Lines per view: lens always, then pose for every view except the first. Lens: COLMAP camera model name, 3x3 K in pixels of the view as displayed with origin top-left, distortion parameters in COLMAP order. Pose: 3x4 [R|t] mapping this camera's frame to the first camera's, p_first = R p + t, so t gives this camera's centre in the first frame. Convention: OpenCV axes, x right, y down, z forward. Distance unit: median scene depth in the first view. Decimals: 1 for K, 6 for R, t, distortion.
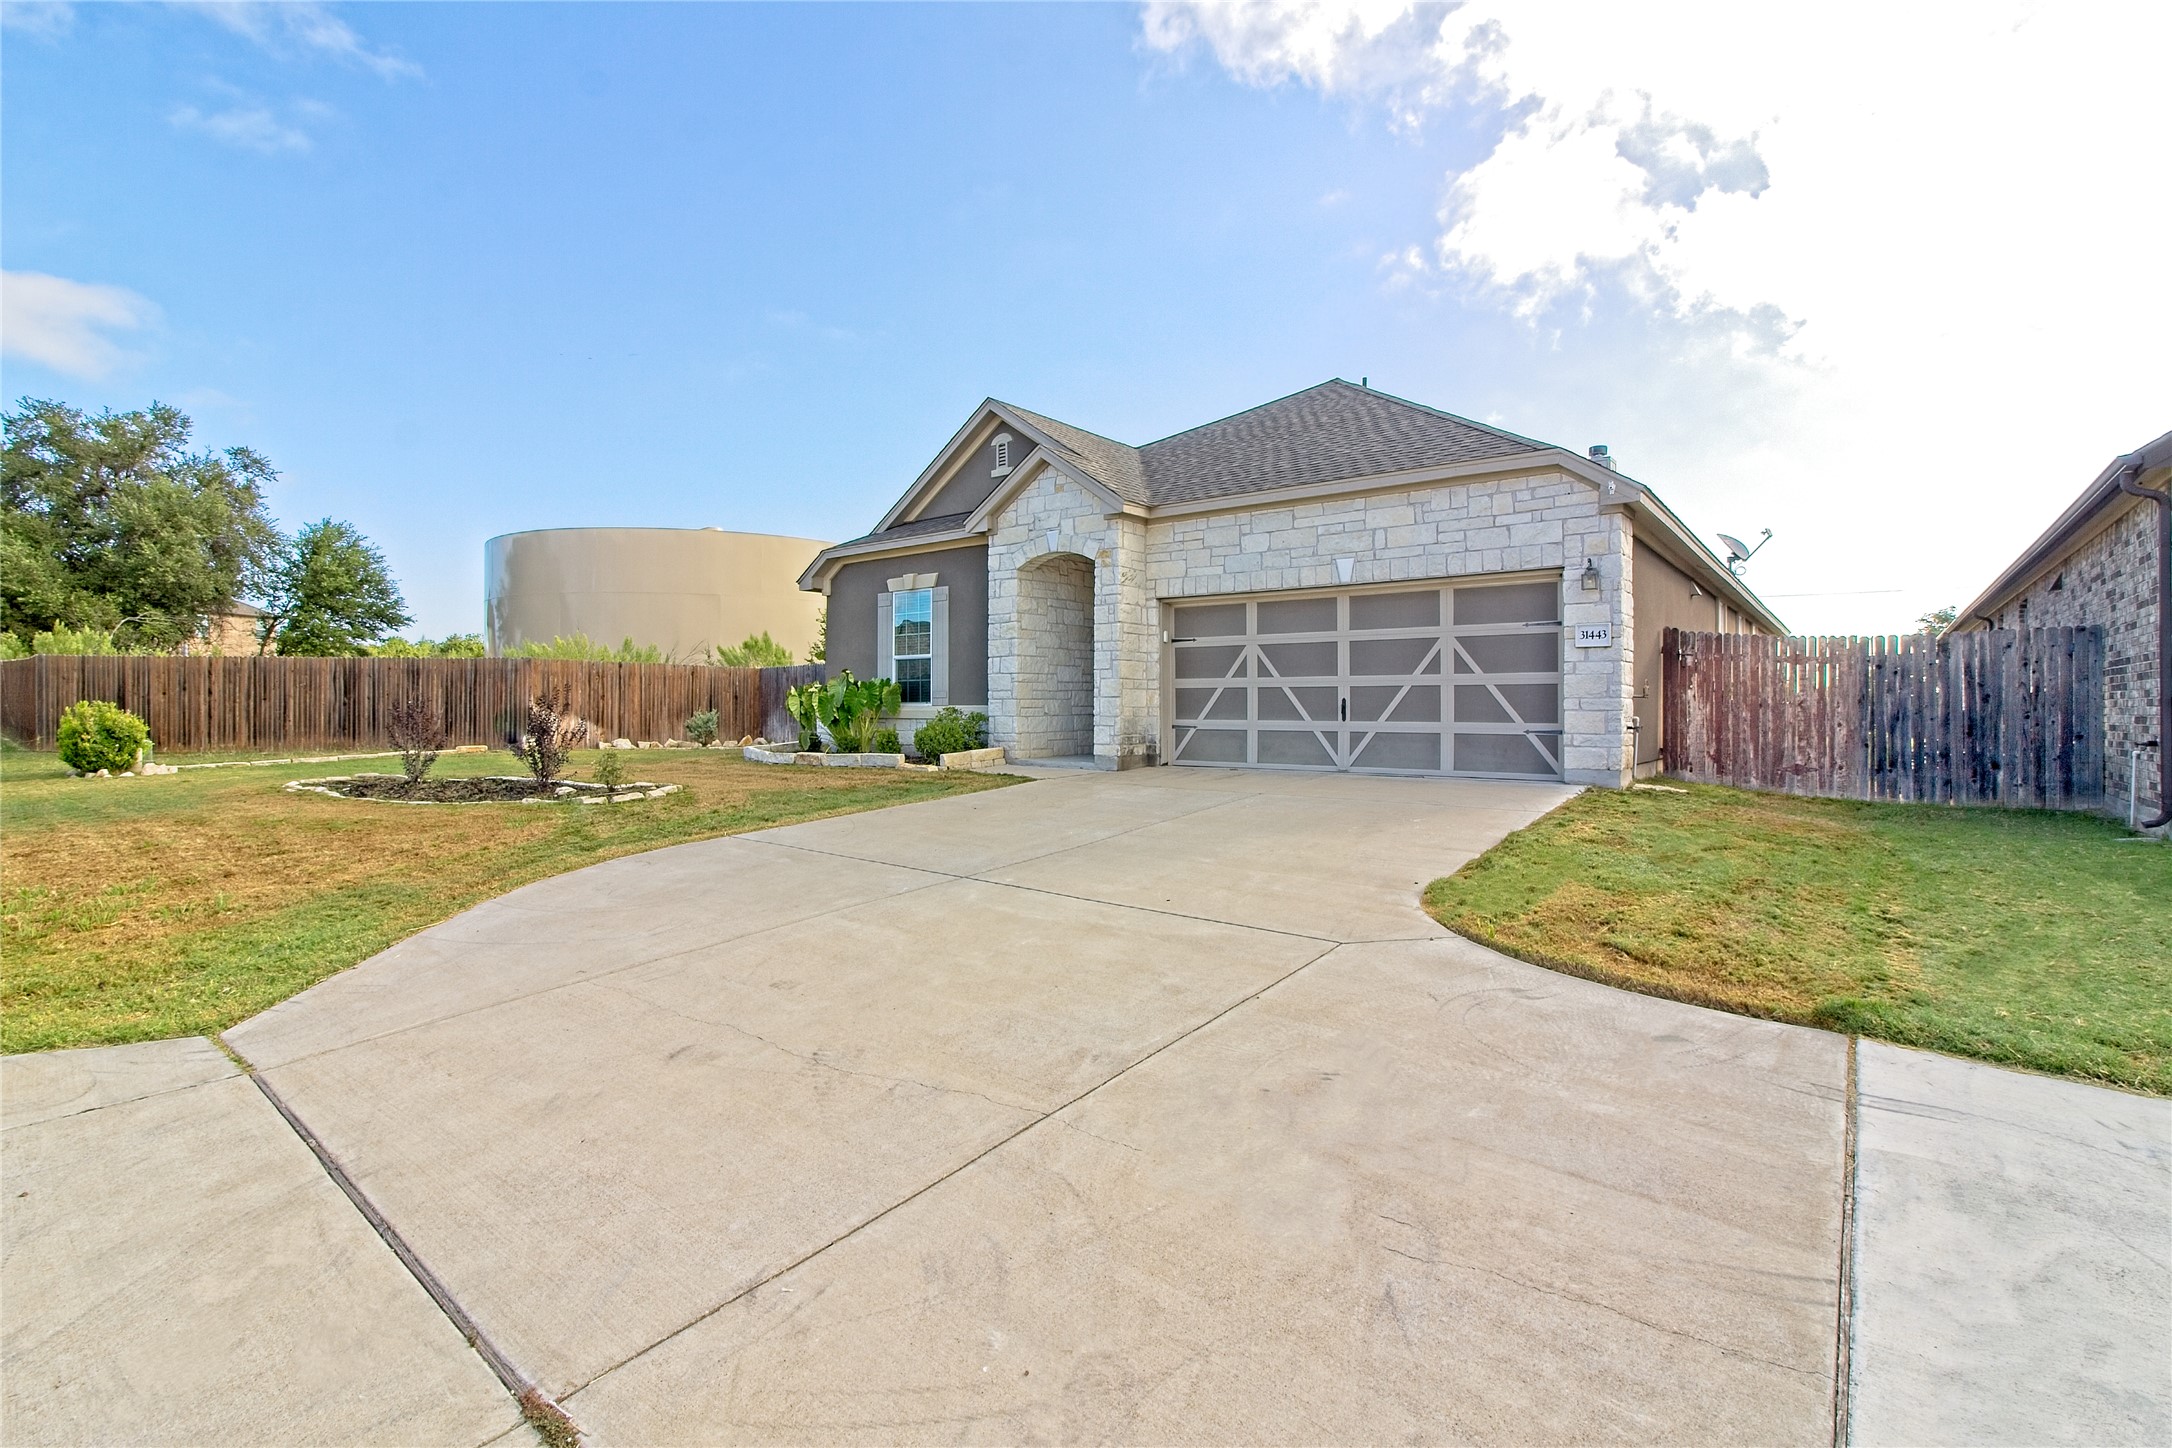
lens RADIAL K [[1003.4, 0, 1078.0], [0, 1003.4, 715.1], [0, 0, 1]] dist [-0.008913, 0.005621]
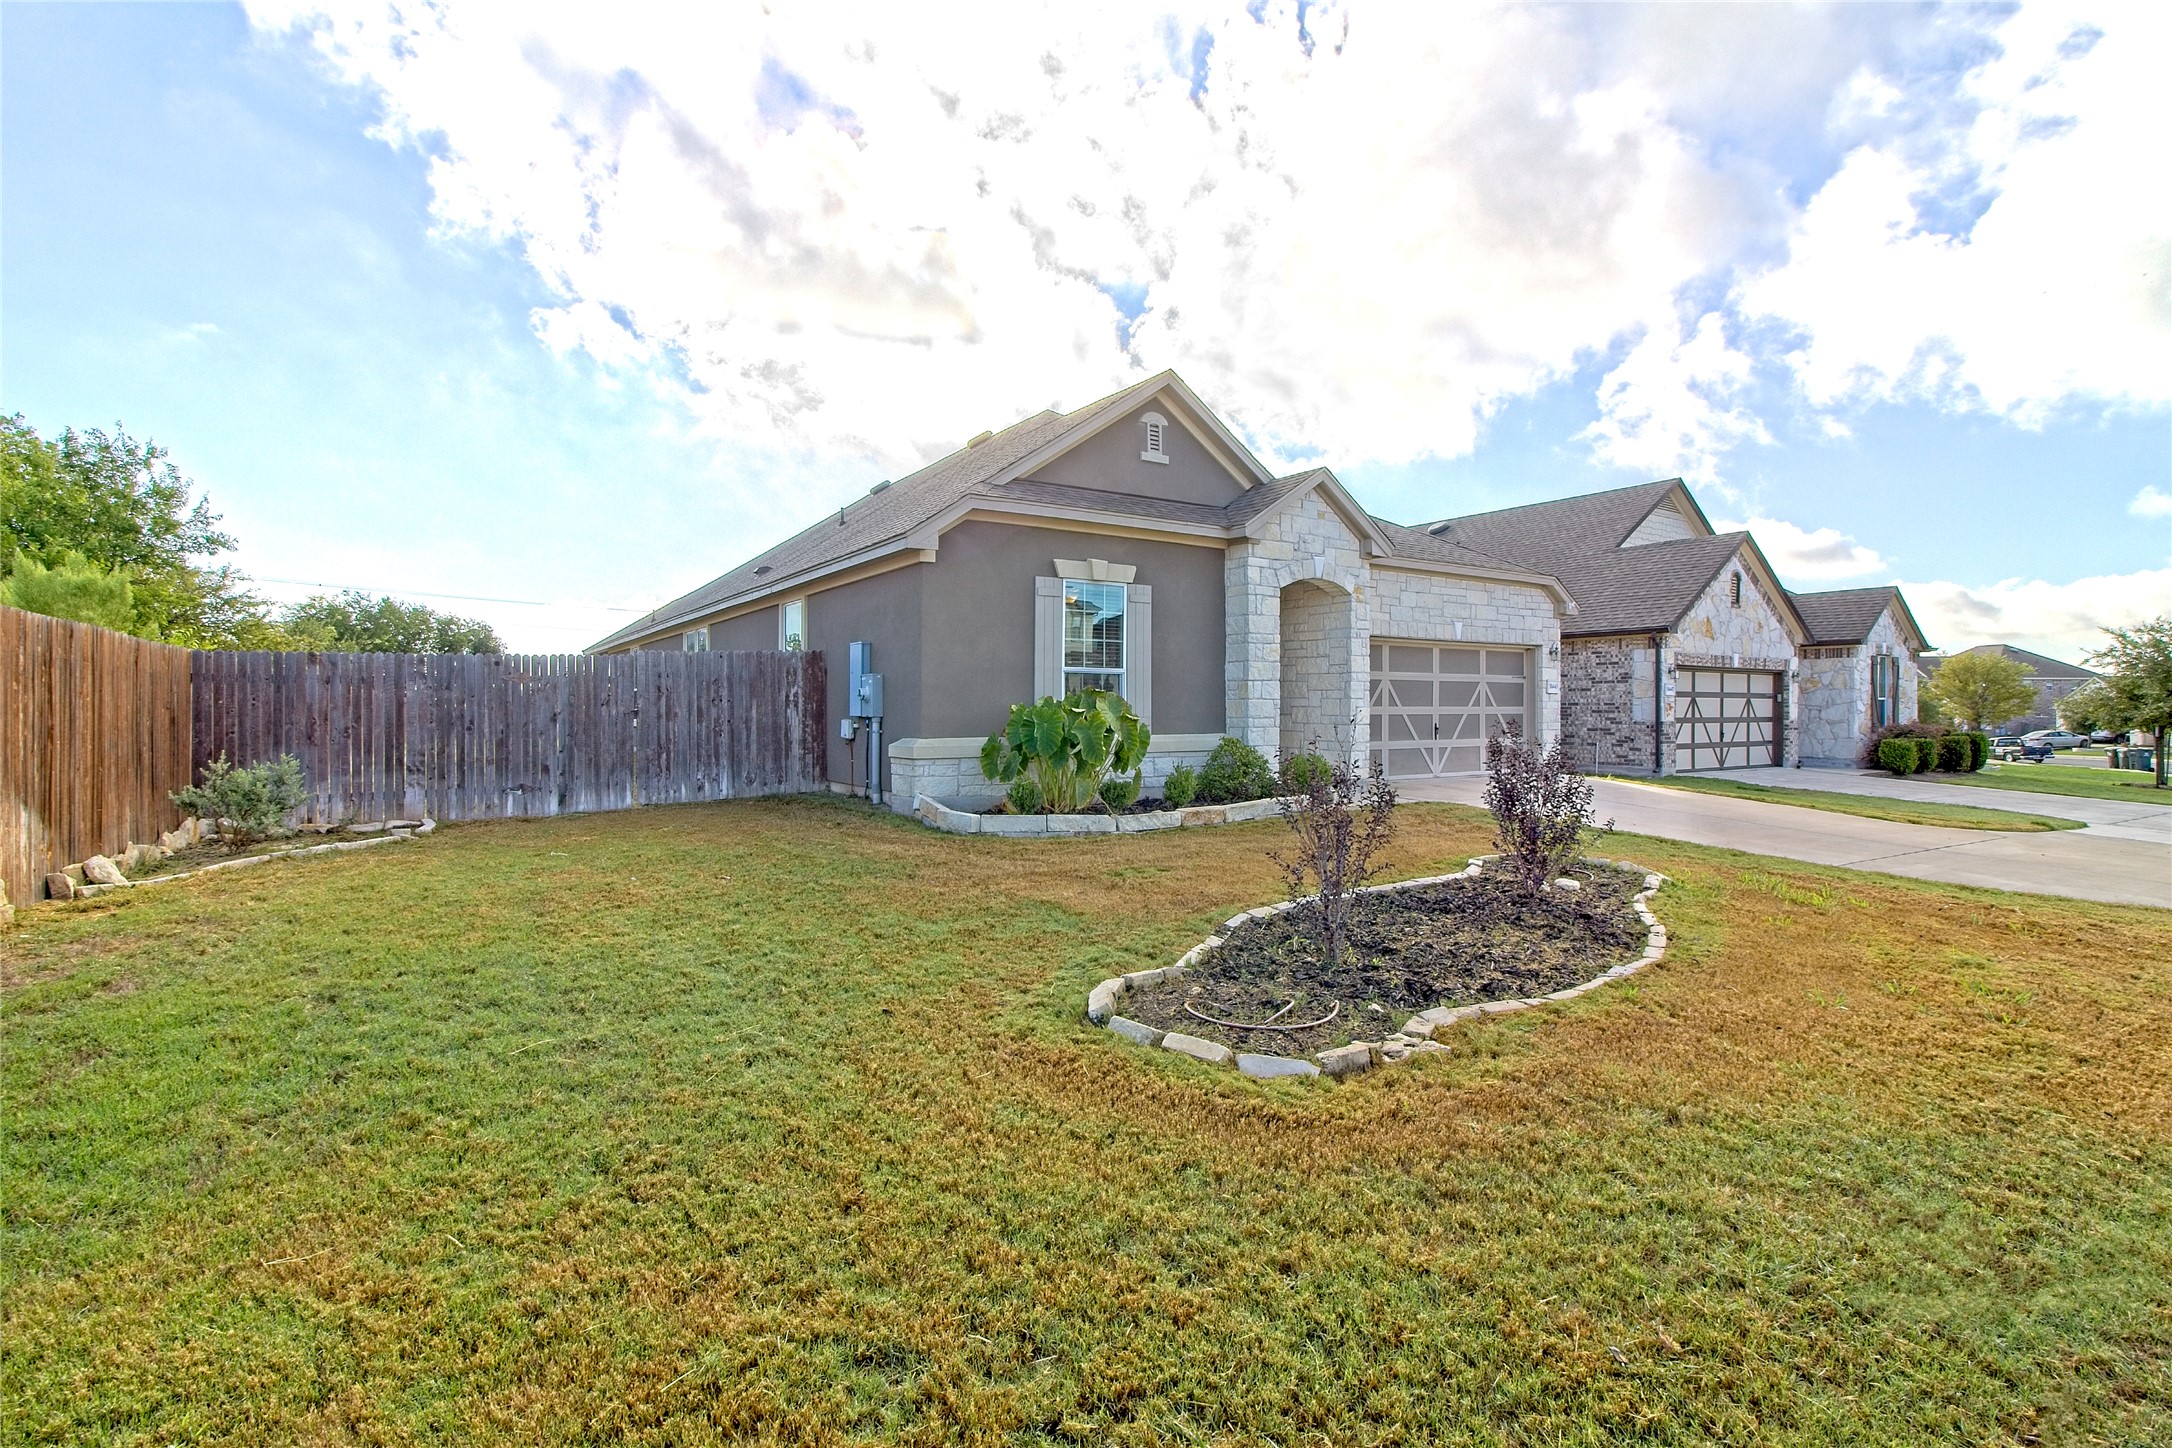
lens RADIAL K [[1003.4, 0, 1095.6], [0, 1003.4, 707.1], [0, 0, 1]] dist [-0.008913, 0.005621]
pose [[0.304957, -0.004148, 0.952357, -1.098821], [0.004283, 0.999986, 0.002984, -0.041543], [-0.952357, 0.003169, 0.304970, 0.964194]]
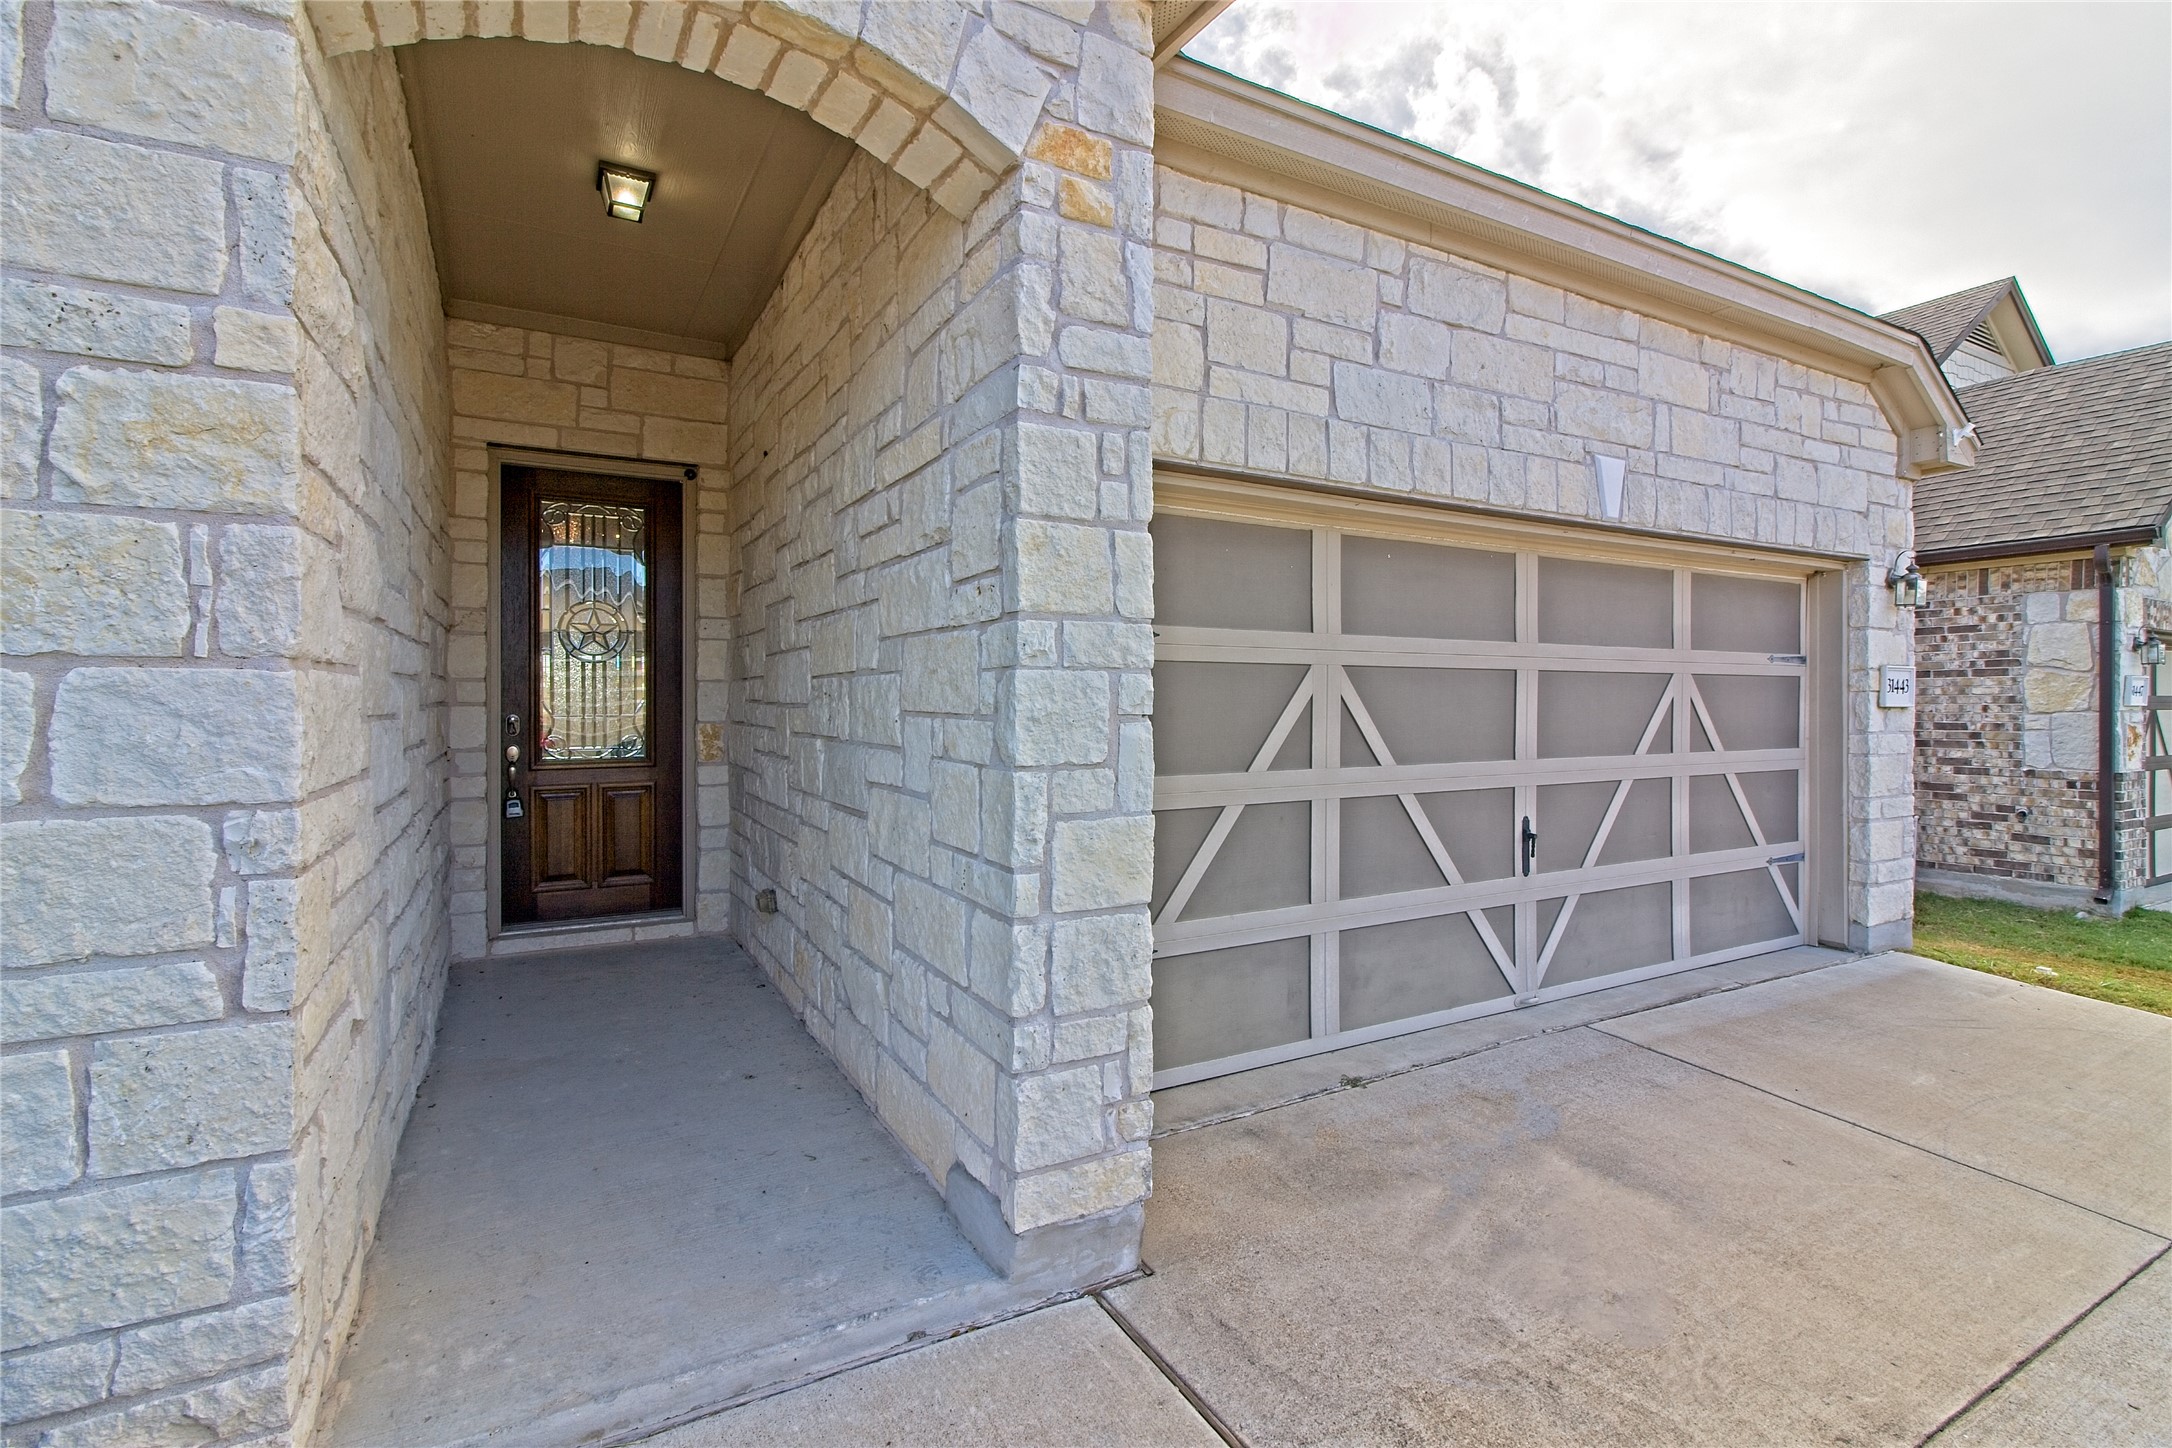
lens RADIAL K [[1003.4, 0, 1079.4], [0, 1003.4, 710.9], [0, 0, 1]] dist [-0.008913, 0.005621]
pose [[0.388972, -0.010123, 0.921194, -0.150085], [0.007695, 0.999940, 0.007739, -0.058626], [-0.921217, 0.004078, 0.389027, 0.948790]]
